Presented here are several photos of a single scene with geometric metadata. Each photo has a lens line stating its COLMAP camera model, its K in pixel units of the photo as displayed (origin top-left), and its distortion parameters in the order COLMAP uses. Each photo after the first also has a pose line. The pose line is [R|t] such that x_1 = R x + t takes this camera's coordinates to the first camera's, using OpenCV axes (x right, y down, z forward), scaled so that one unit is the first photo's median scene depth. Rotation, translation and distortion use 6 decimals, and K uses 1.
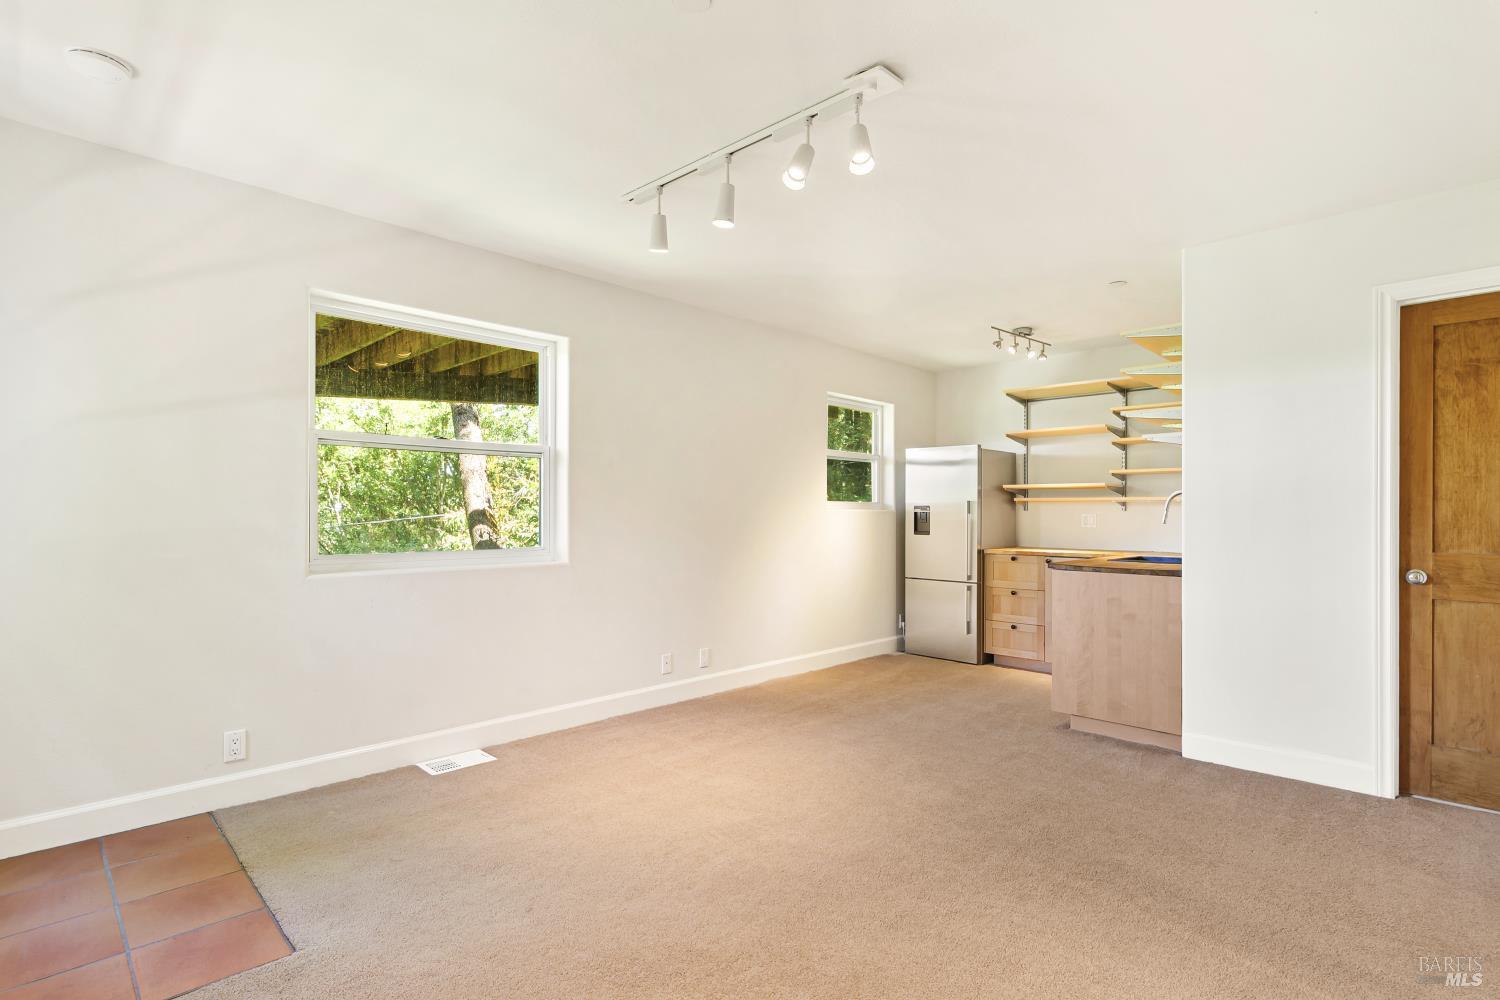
lens RADIAL K [[722.1, 0, 754.8], [0, 722.1, 514.2], [0, 0, 1]] dist [-0.001208, -0.001530]
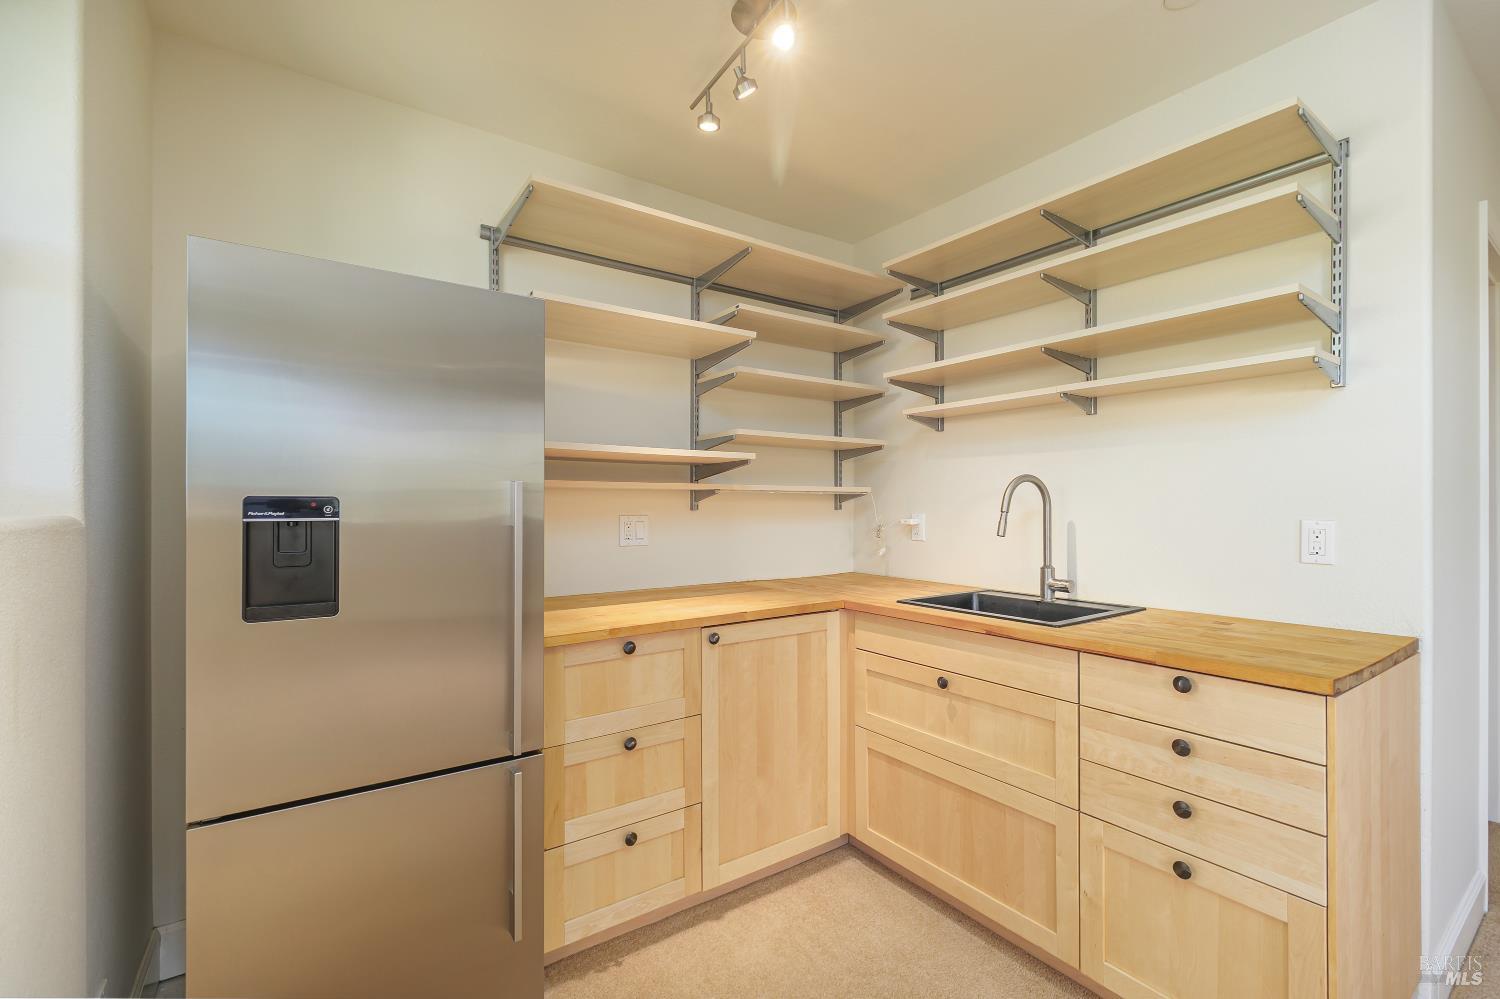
lens RADIAL K [[654.5, 0, 752.4], [0, 654.5, 506.0], [0, 0, 1]] dist [-0.002813, 0.000530]
pose [[0.184072, -0.007675, 0.982883, 0.062541], [0.003393, 0.999969, 0.007173, -0.012801], [-0.982907, 0.002014, 0.184093, 1.051386]]
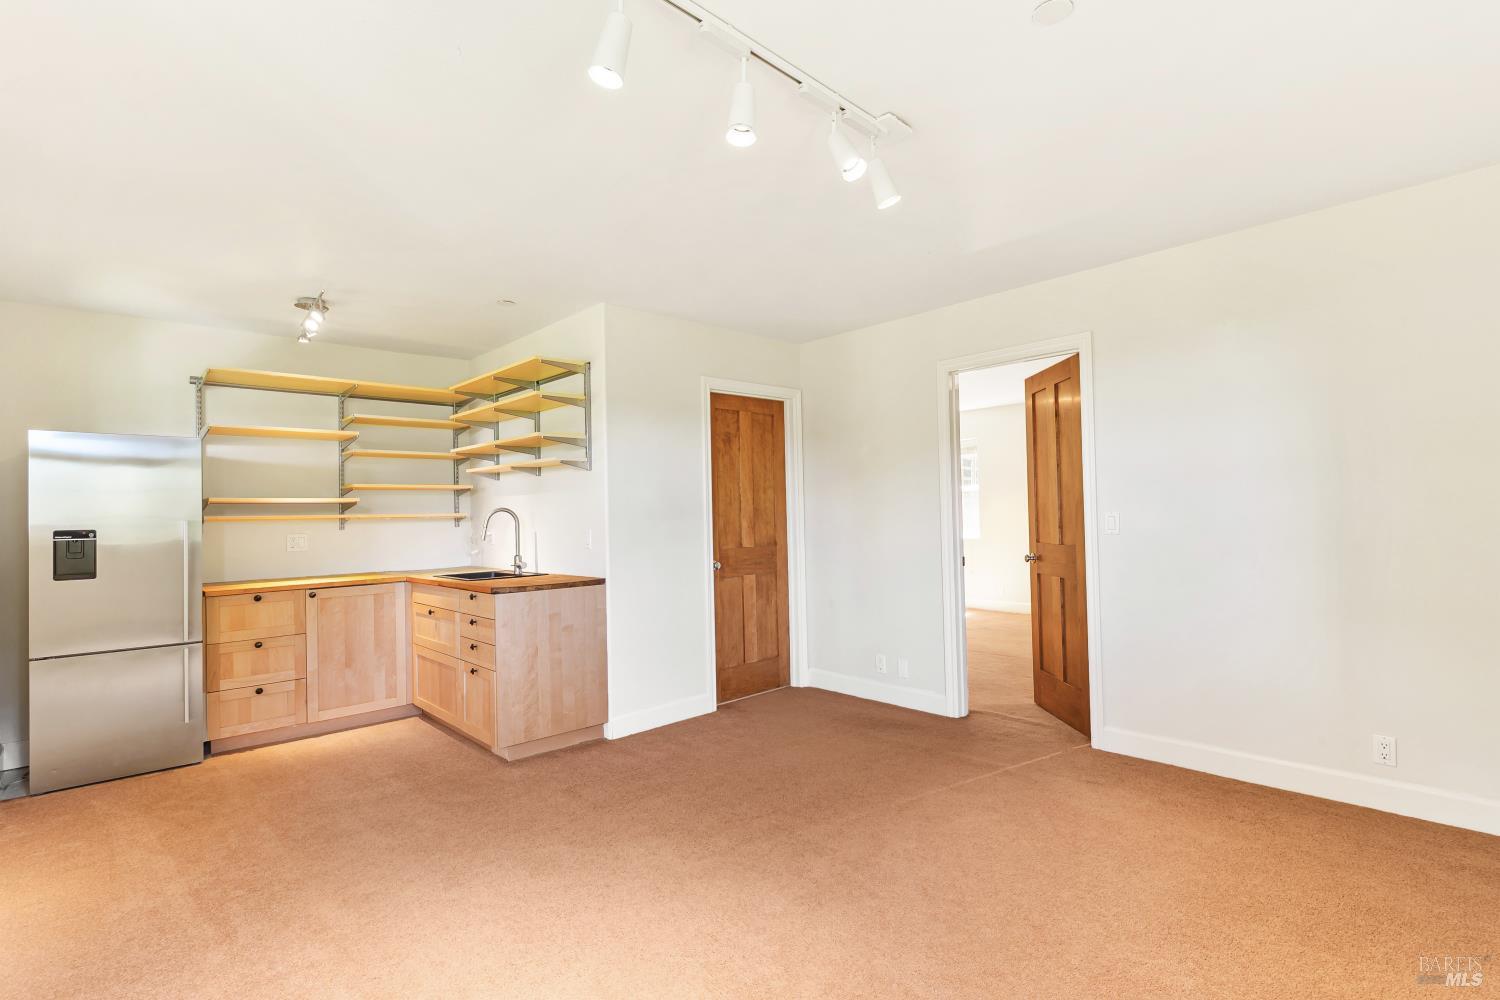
lens RADIAL K [[722.1, 0, 754.8], [0, 722.1, 502.6], [0, 0, 1]] dist [-0.001208, -0.001530]
pose [[0.043346, 0.010347, 0.999007, -0.427633], [0.023128, 0.999668, -0.011358, -0.019266], [-0.998792, 0.023598, 0.043093, 0.546183]]
